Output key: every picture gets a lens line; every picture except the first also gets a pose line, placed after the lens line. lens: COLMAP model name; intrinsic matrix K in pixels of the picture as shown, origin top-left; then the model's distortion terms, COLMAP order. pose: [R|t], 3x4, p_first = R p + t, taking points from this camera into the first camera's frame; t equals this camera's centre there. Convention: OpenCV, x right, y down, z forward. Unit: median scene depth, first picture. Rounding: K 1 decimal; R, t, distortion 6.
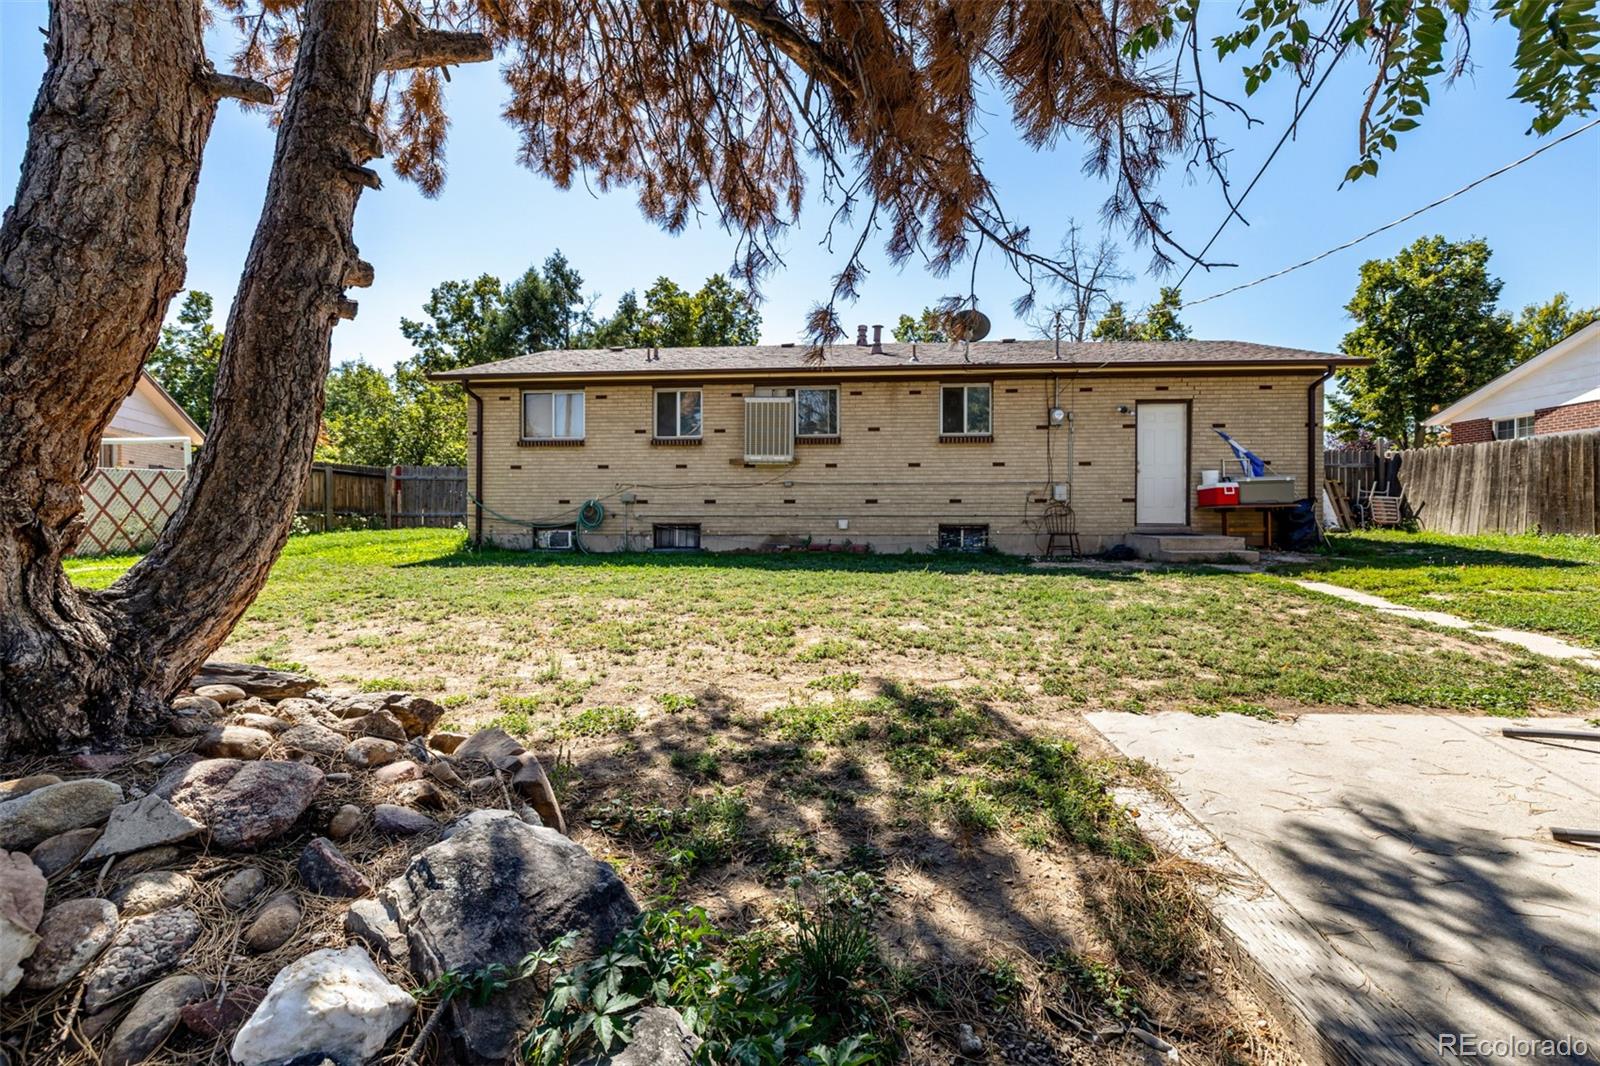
lens RADIAL K [[675.8, 0, 790.8], [0, 675.8, 514.2], [0, 0, 1]] dist [0.000630, 0.000247]
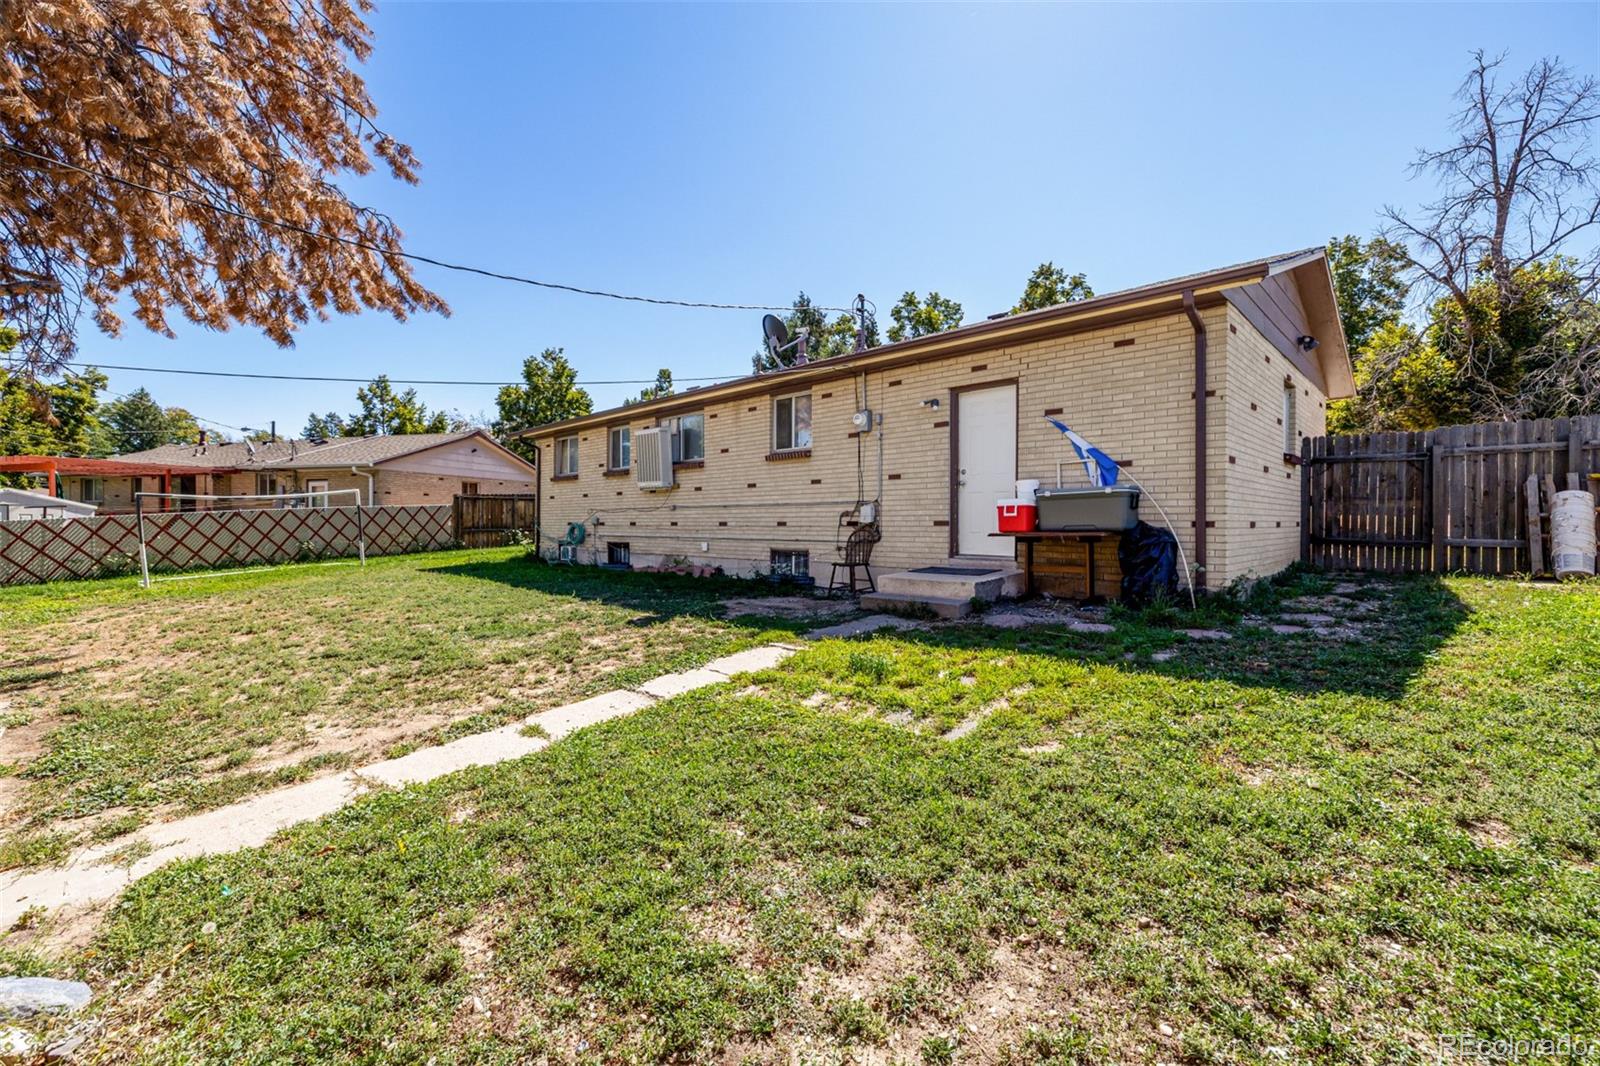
lens RADIAL K [[675.8, 0, 790.8], [0, 675.8, 514.2], [0, 0, 1]] dist [0.000630, 0.000247]
pose [[0.763200, -0.009074, -0.646099, 0.835528], [0.001628, 0.999925, -0.012120, -0.021147], [0.646161, 0.008198, 0.763157, 0.311404]]
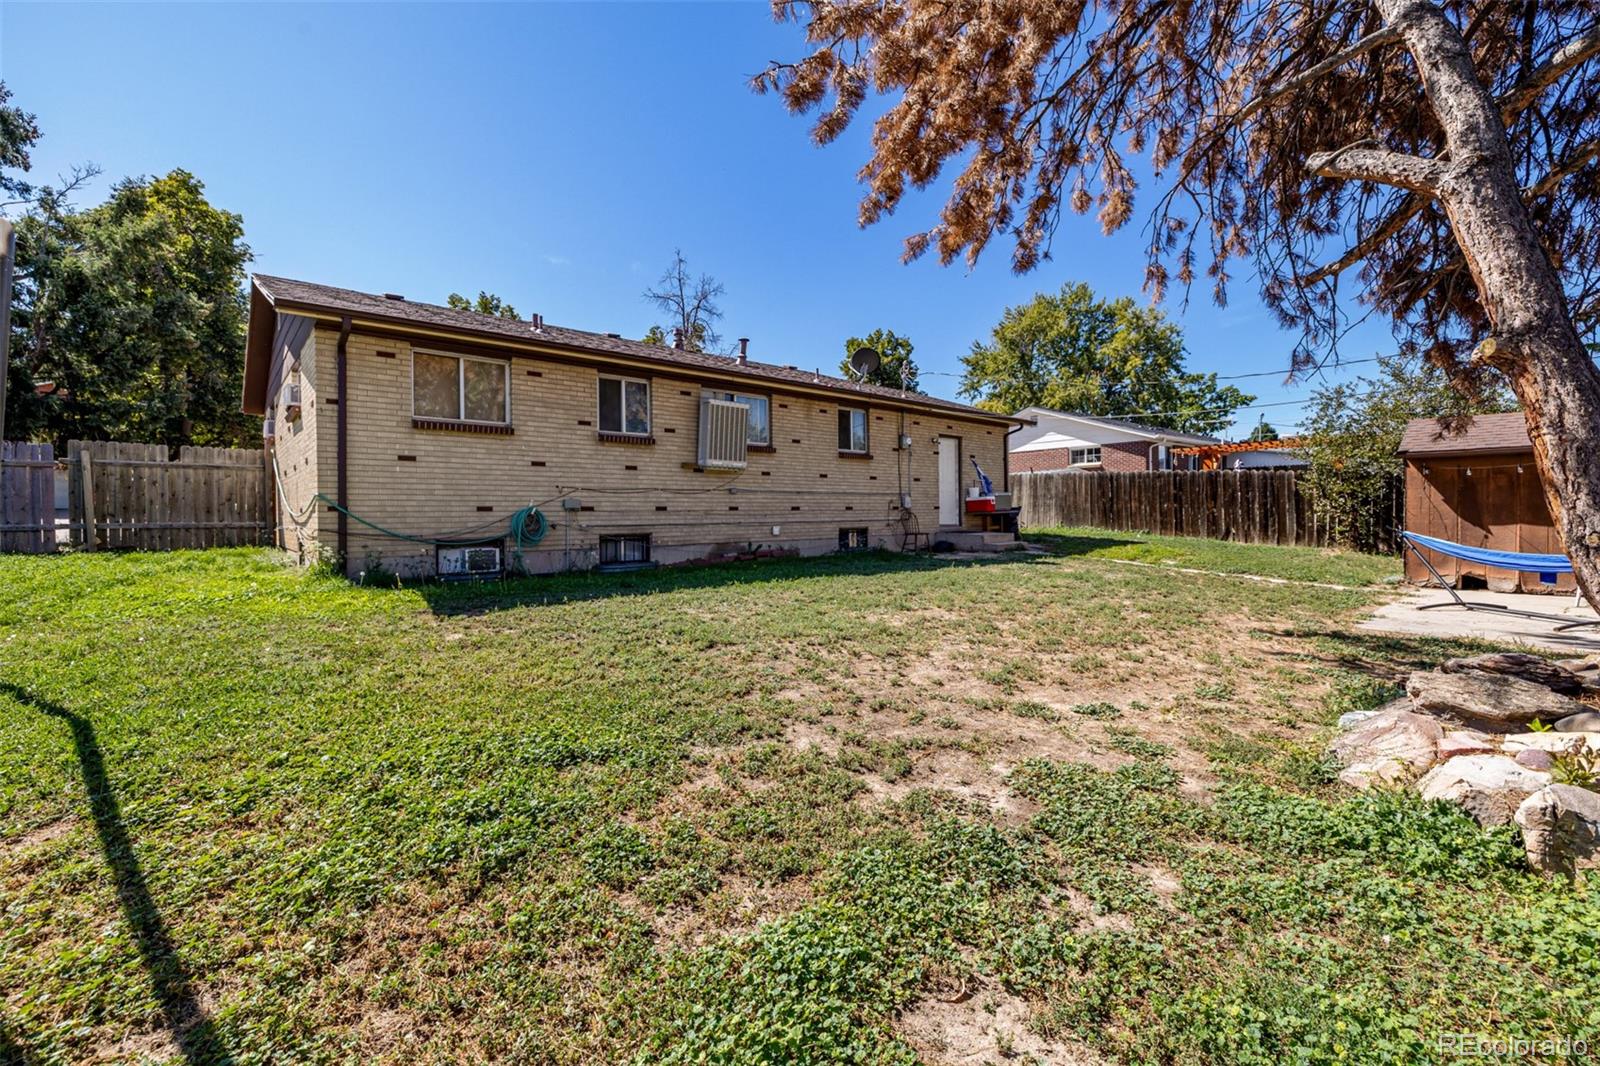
lens RADIAL K [[675.8, 0, 790.8], [0, 675.8, 514.2], [0, 0, 1]] dist [0.000630, 0.000247]
pose [[0.697881, -0.005958, 0.716189, -0.655195], [0.008234, 0.999966, 0.000296, -0.010383], [-0.716166, 0.005690, 0.697906, 0.258424]]
